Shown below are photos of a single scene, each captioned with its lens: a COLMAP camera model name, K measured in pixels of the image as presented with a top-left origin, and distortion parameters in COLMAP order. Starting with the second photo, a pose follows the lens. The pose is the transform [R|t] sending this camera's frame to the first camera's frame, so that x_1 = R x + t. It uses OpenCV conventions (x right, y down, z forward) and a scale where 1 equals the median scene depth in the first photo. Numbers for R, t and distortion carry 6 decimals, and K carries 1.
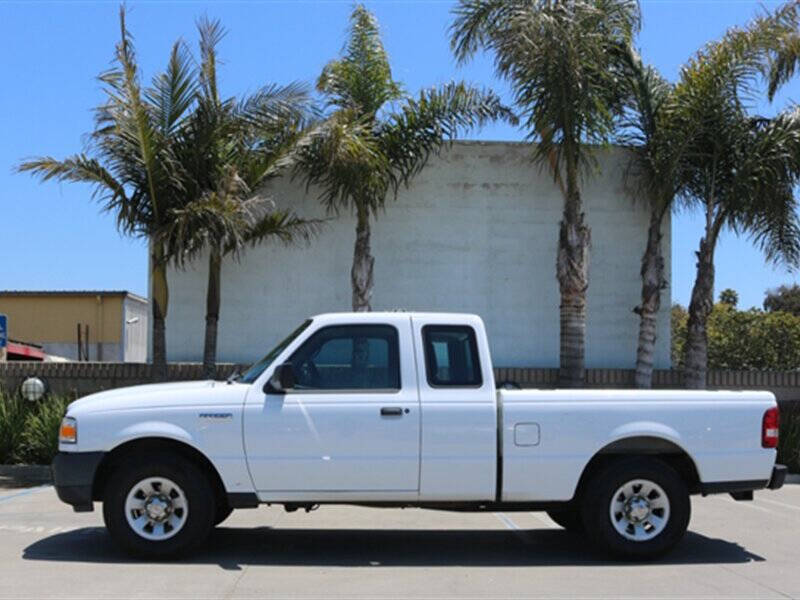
lens RADIAL K [[980.9, 0, 395.9], [0, 980.9, 346.2], [0, 0, 1]] dist [-0.116233, 0.000000]
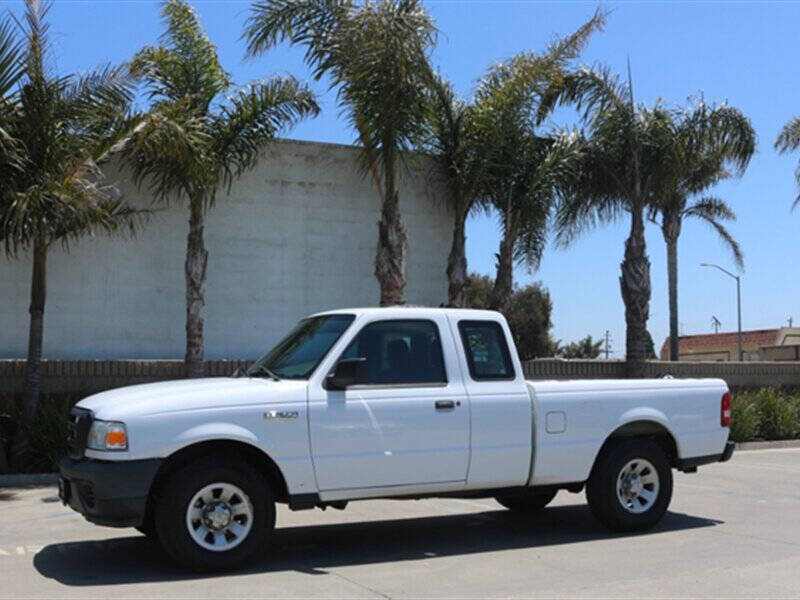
lens RADIAL K [[942.5, 0, 392.4], [0, 942.5, 337.9], [0, 0, 1]] dist [-0.113401, 0.000000]
pose [[0.924835, -0.001344, 0.380365, -0.209912], [0.002047, 0.999997, -0.001443, -0.000862], [-0.380362, 0.002113, 0.924835, 0.054546]]
